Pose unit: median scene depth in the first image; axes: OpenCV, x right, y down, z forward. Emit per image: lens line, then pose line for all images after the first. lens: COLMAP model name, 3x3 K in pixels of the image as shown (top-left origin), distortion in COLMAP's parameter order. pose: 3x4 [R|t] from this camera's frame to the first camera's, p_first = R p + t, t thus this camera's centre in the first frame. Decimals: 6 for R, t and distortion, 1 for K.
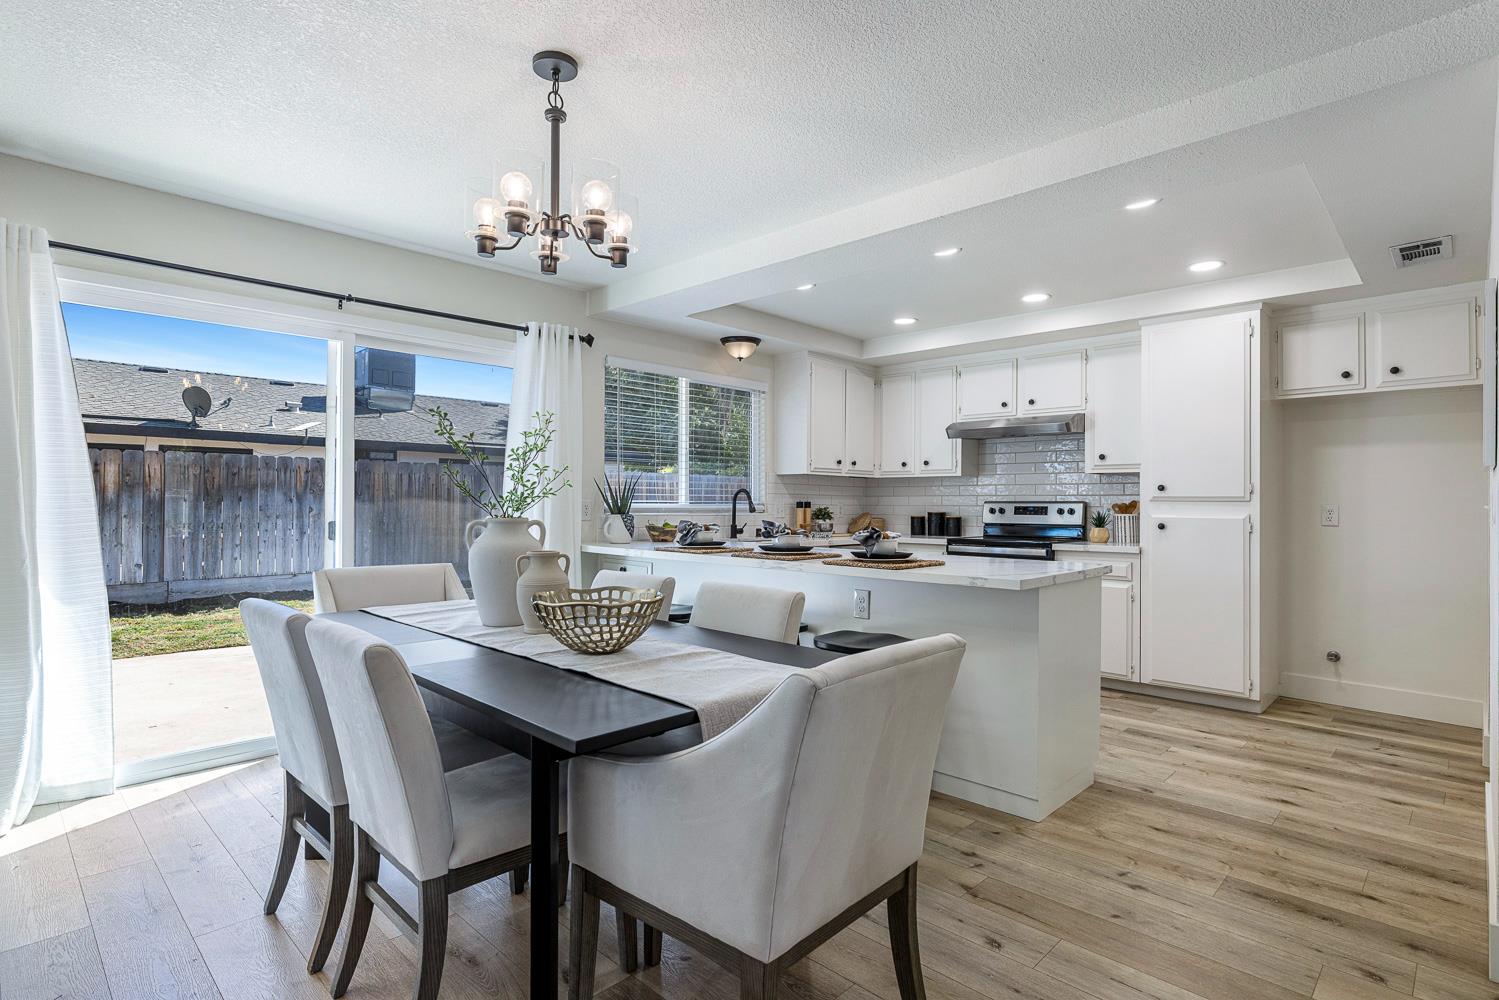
lens RADIAL K [[756.5, 0, 749.5], [0, 756.5, 500.0], [0, 0, 1]] dist [-0.001742, -0.000298]
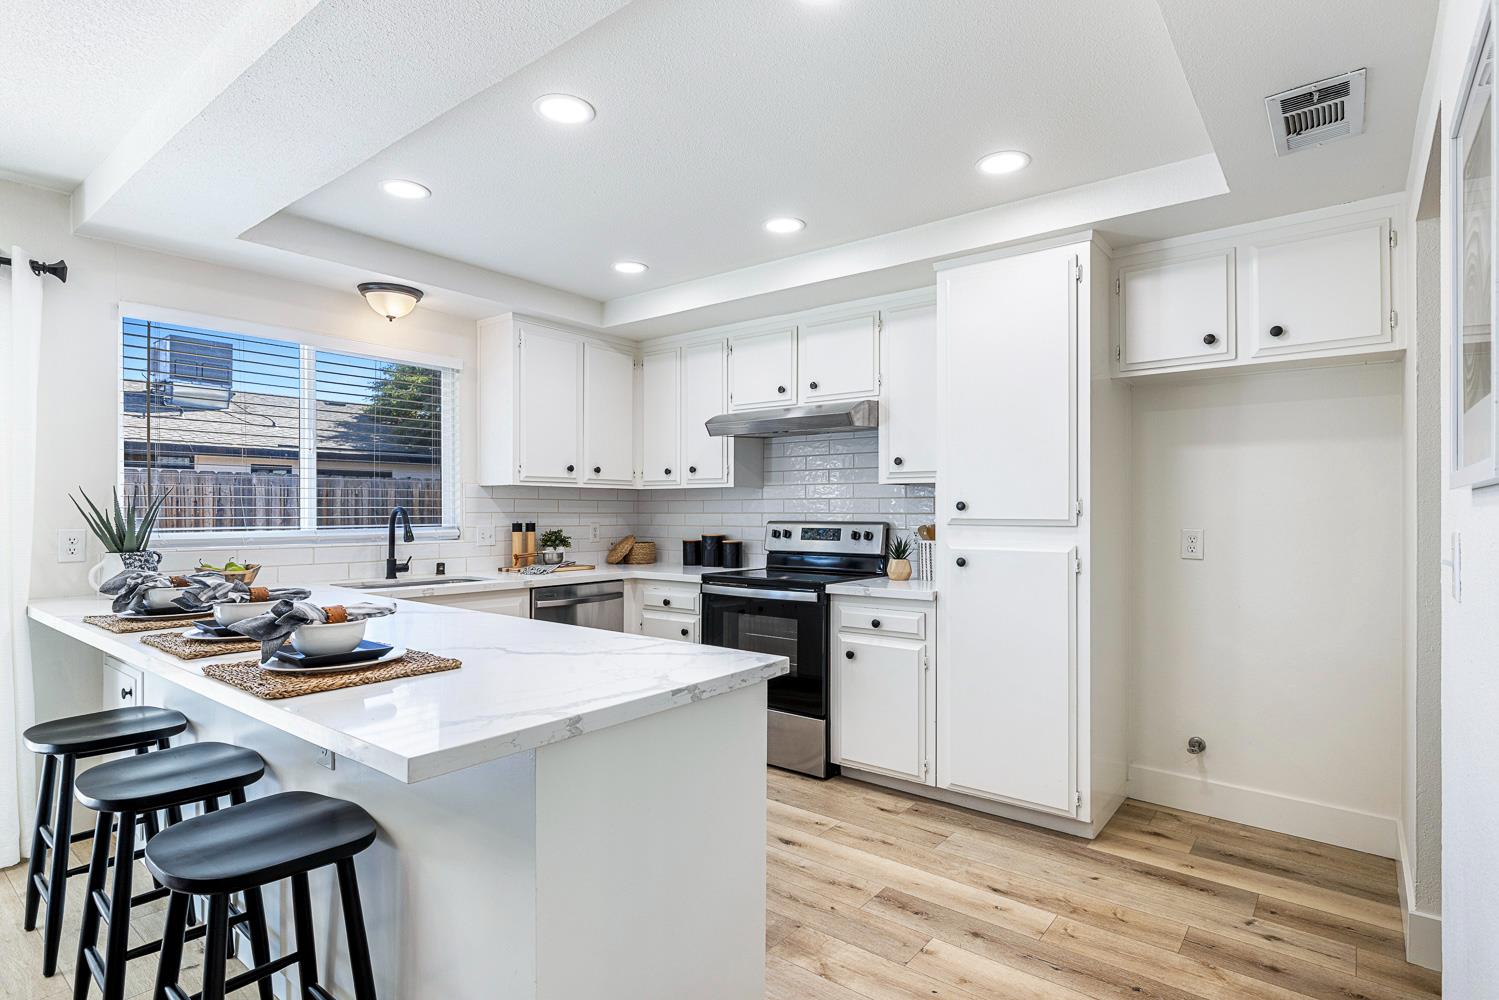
lens RADIAL K [[763.8, 0, 748.4], [0, 763.8, 511.0], [0, 0, 1]] dist [-0.001353, 0.000276]
pose [[0.995416, -0.005321, 0.095488, 0.248930], [0.004802, 0.999972, 0.005659, -0.014225], [-0.095516, -0.005174, 0.995414, 0.285726]]
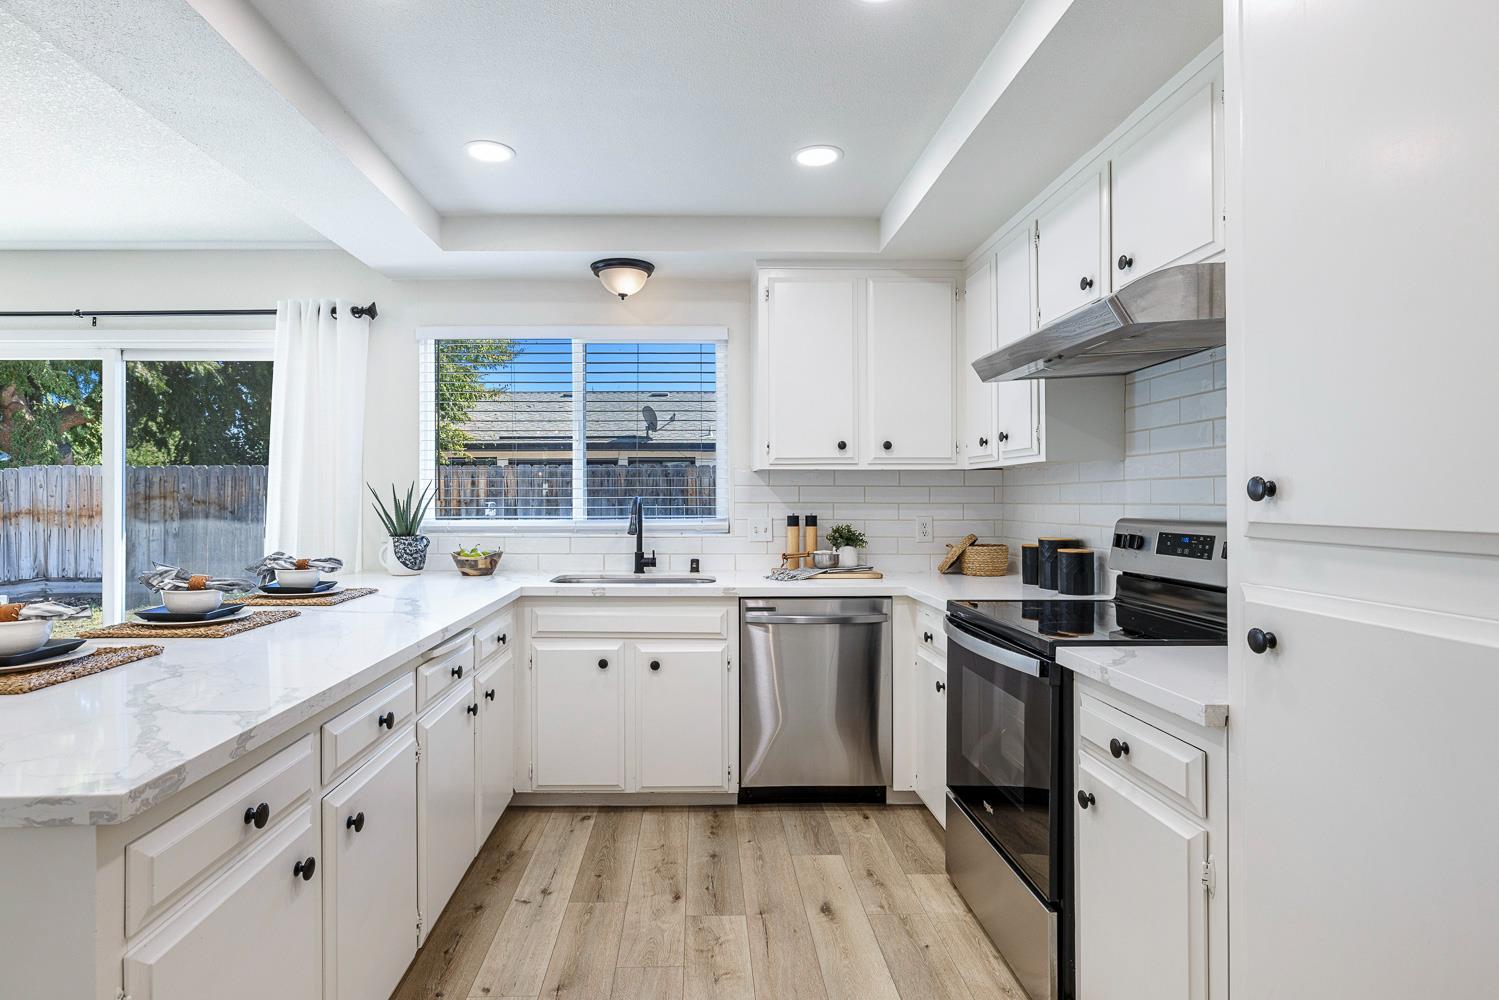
lens RADIAL K [[780.1, 0, 707.9], [0, 780.1, 494.2], [0, 0, 1]] dist [-0.002162, -0.000082]
pose [[0.706051, -0.011937, -0.708060, 0.520256], [0.009796, 0.999927, -0.007089, -0.012409], [0.708093, -0.001931, 0.706117, 0.594058]]
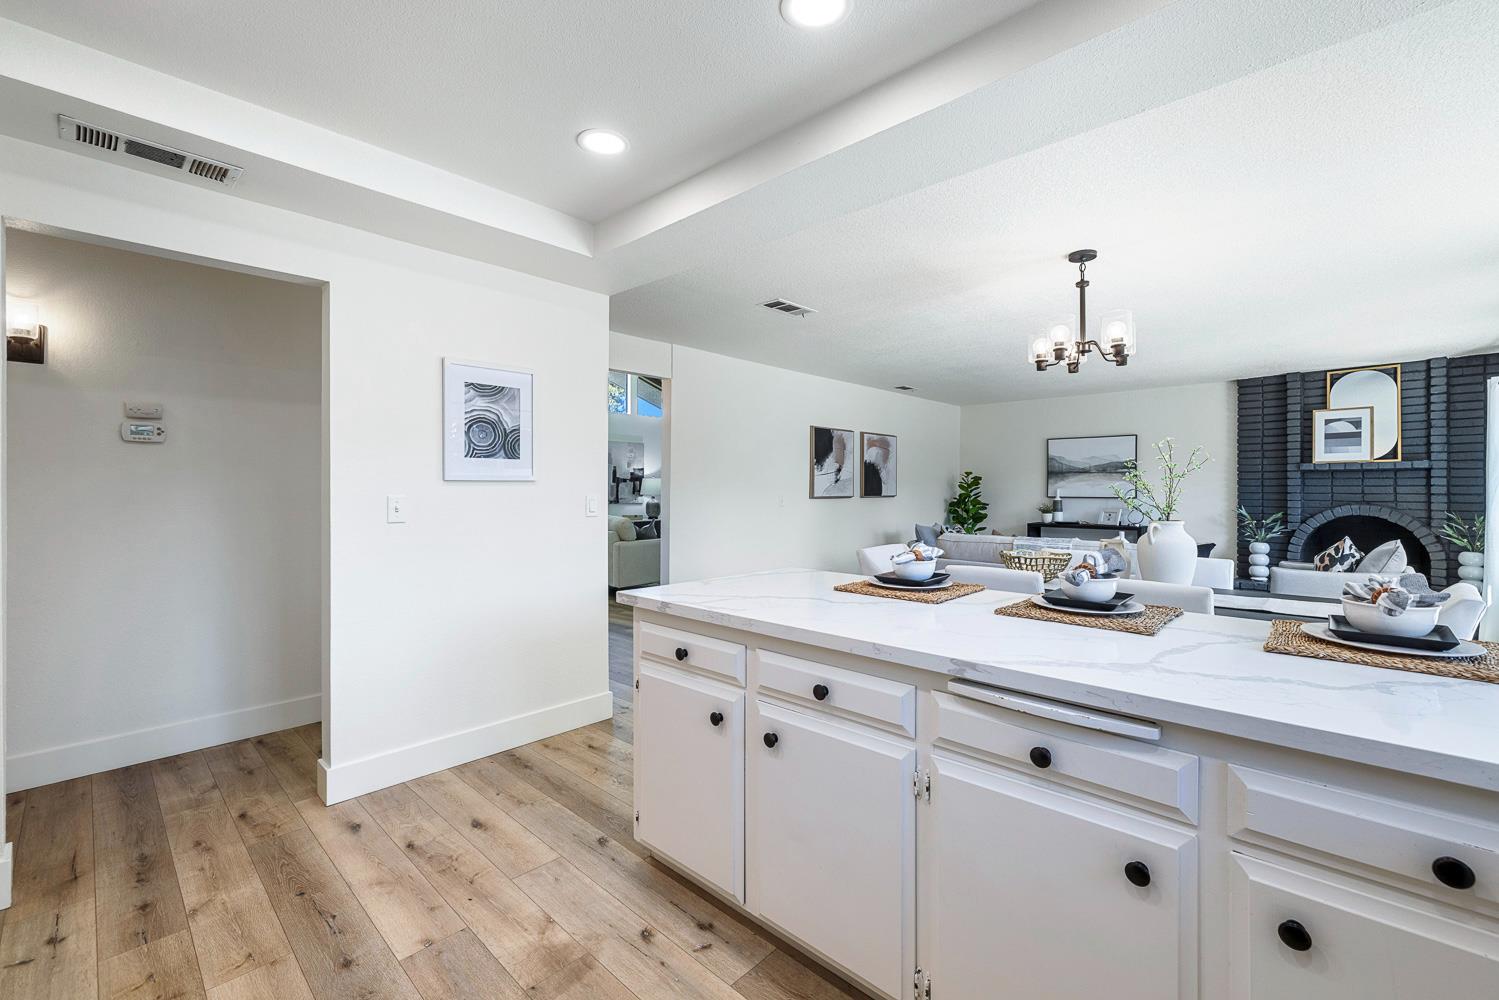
lens RADIAL K [[629.7, 0, 751.1], [0, 629.7, 487.3], [0, 0, 1]] dist [0.000495, 0.000310]
pose [[-0.999852, -0.009536, -0.014354, 0.219870], [-0.009493, 0.999950, -0.002997, -0.012850], [0.014382, -0.002860, -0.999892, 1.029318]]
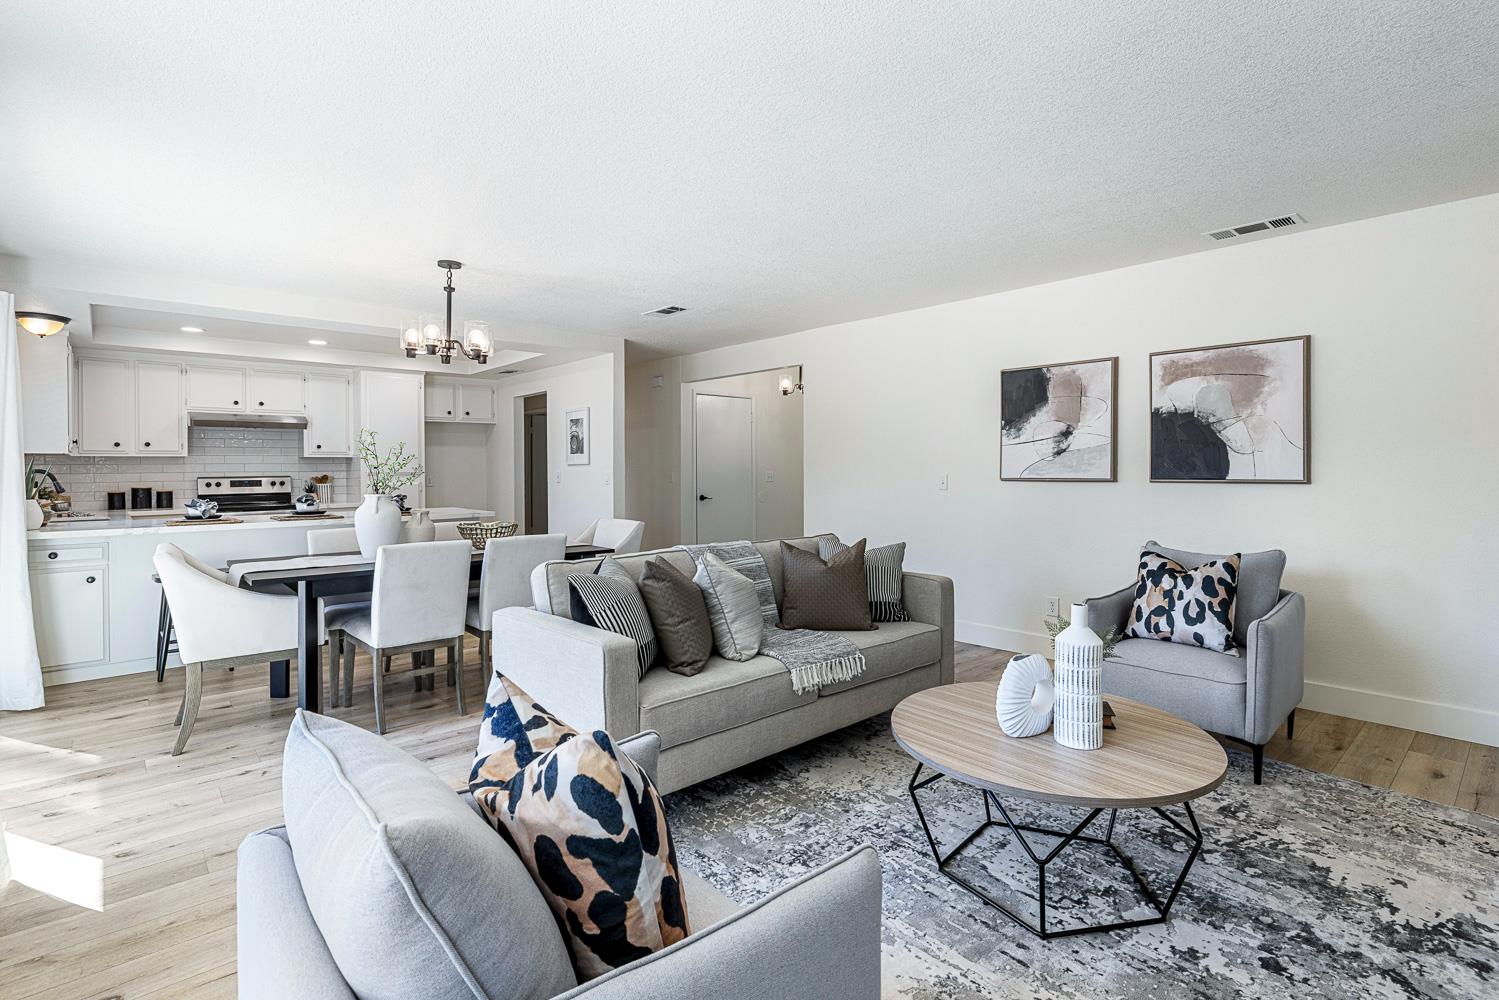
lens RADIAL K [[715.4, 0, 750.8], [0, 715.4, 478.9], [0, 0, 1]] dist [-0.001558, 0.000195]
pose [[0.070169, -0.023744, 0.997253, -0.881798], [0.004354, 0.999714, 0.023496, -0.021420], [-0.997526, 0.002694, 0.070252, 0.033131]]
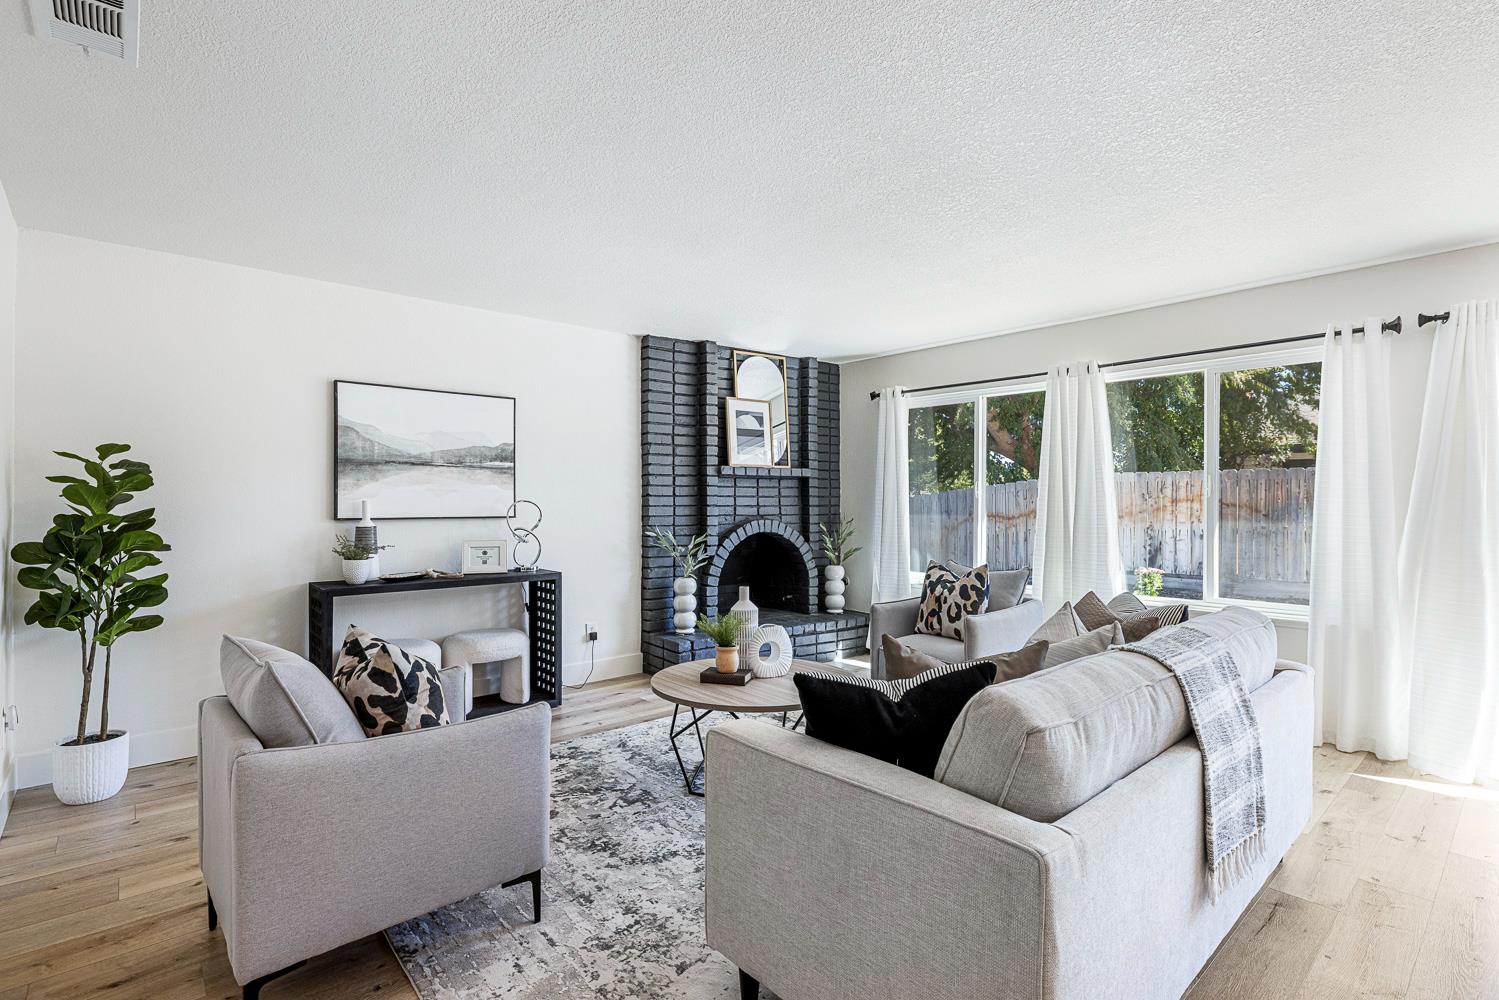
lens RADIAL K [[712.9, 0, 749.5], [0, 712.9, 500.0], [0, 0, 1]] dist [-0.004634, 0.000579]
pose [[-0.075924, -0.011218, -0.997050, 0.155218], [0.000501, 0.999936, -0.011289, -0.011895], [0.997113, -0.001356, -0.075914, -0.066064]]
